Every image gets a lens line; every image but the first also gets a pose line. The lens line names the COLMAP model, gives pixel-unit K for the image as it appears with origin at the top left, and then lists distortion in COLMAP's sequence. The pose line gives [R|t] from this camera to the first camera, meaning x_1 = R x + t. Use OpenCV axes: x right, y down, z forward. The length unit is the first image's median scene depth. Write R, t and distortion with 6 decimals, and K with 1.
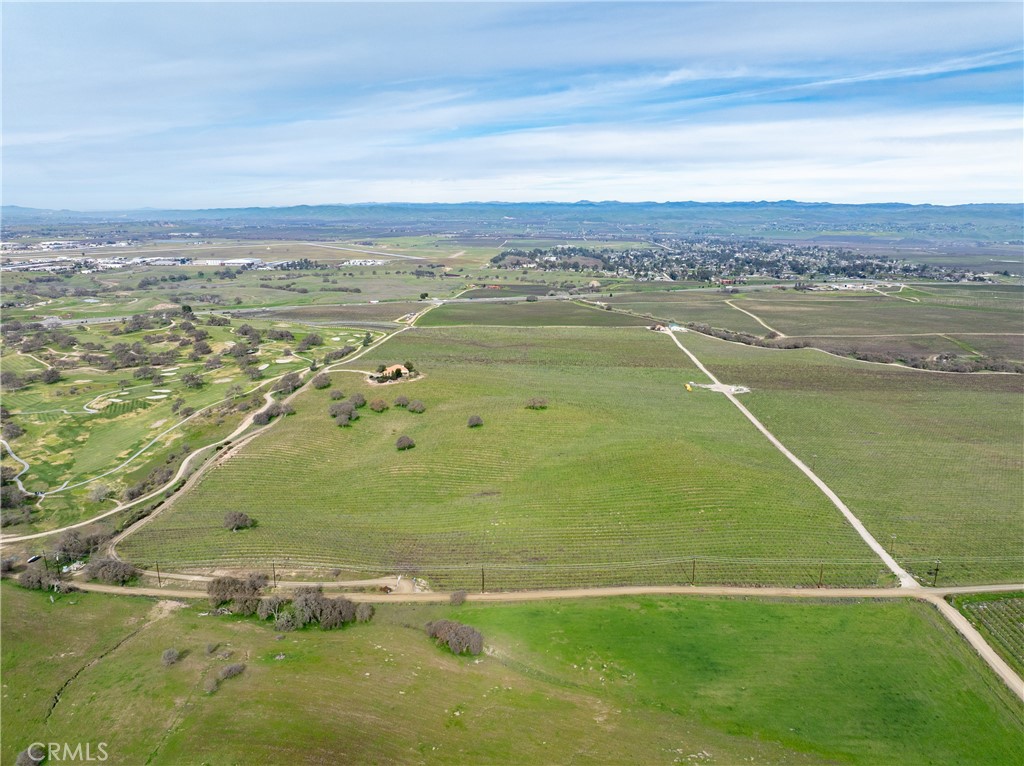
lens RADIAL K [[717.8, 0, 512.0], [0, 717.8, 383.0], [0, 0, 1]] dist [-0.036869, 0.002869]
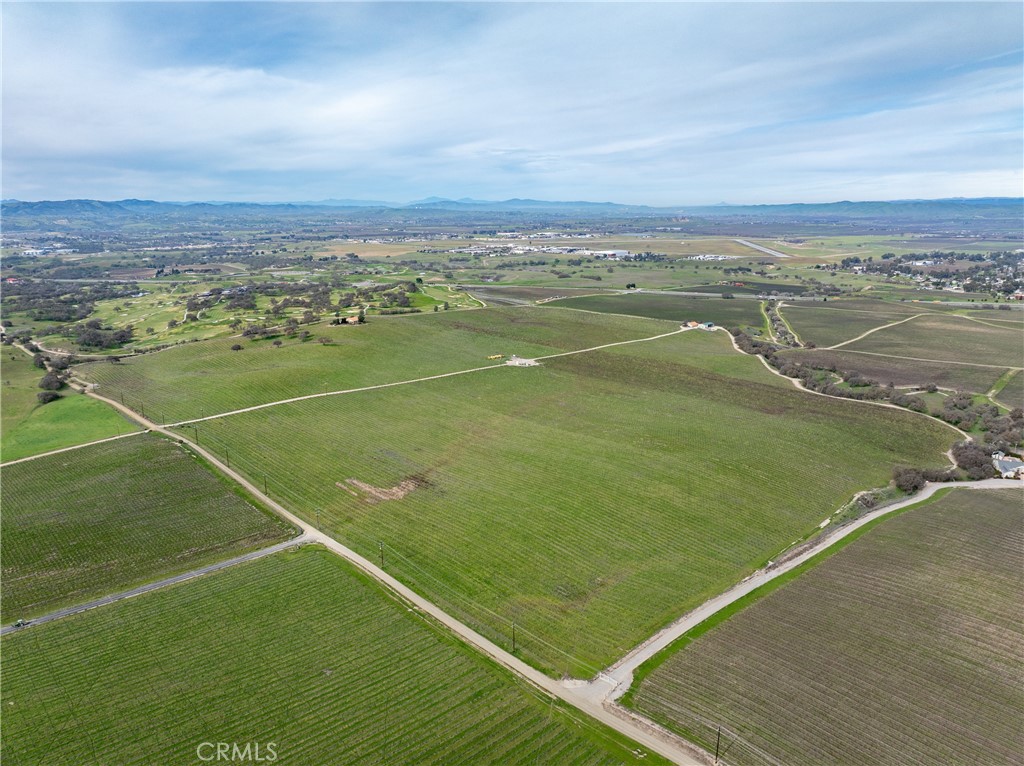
lens RADIAL K [[717.8, 0, 512.0], [0, 717.8, 383.0], [0, 0, 1]] dist [-0.036869, 0.002869]
pose [[0.727286, 0.151978, -0.669296, 1.329688], [-0.148349, 0.986933, 0.062901, -0.037978], [0.670110, 0.053543, 0.740328, 0.136118]]
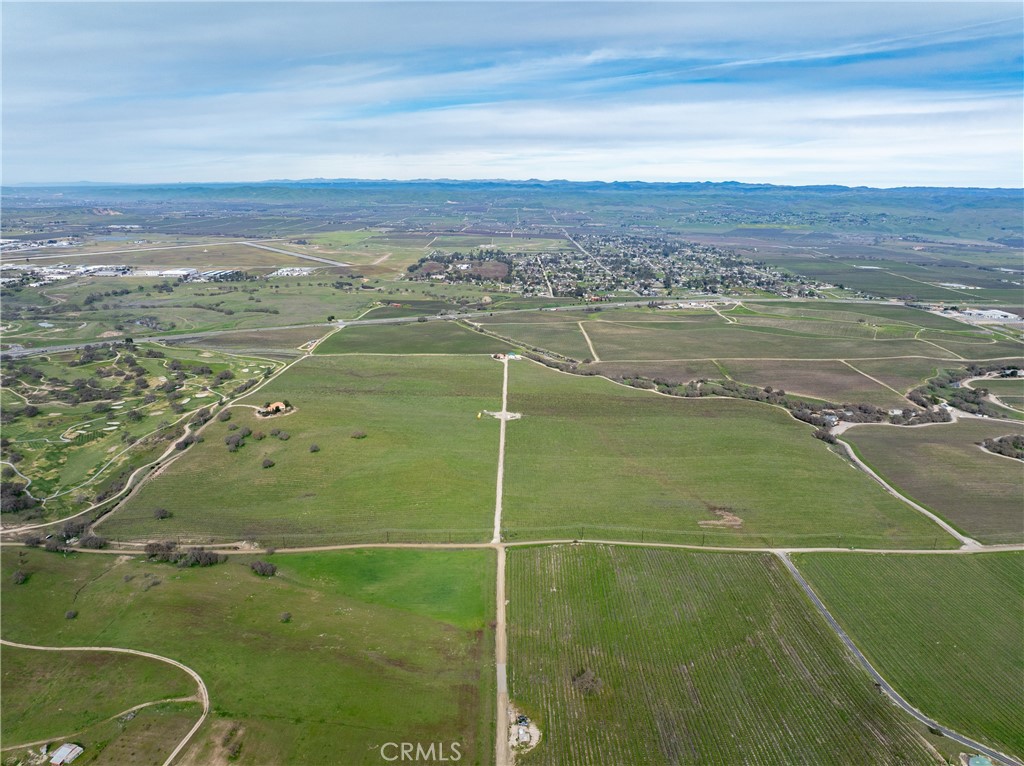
lens RADIAL K [[717.8, 0, 512.0], [0, 717.8, 383.0], [0, 0, 1]] dist [-0.036869, 0.002869]
pose [[0.997835, -0.007071, 0.065385, 0.264164], [0.004955, 0.999461, 0.032467, -0.131679], [-0.065579, -0.032073, 0.997332, -0.578701]]
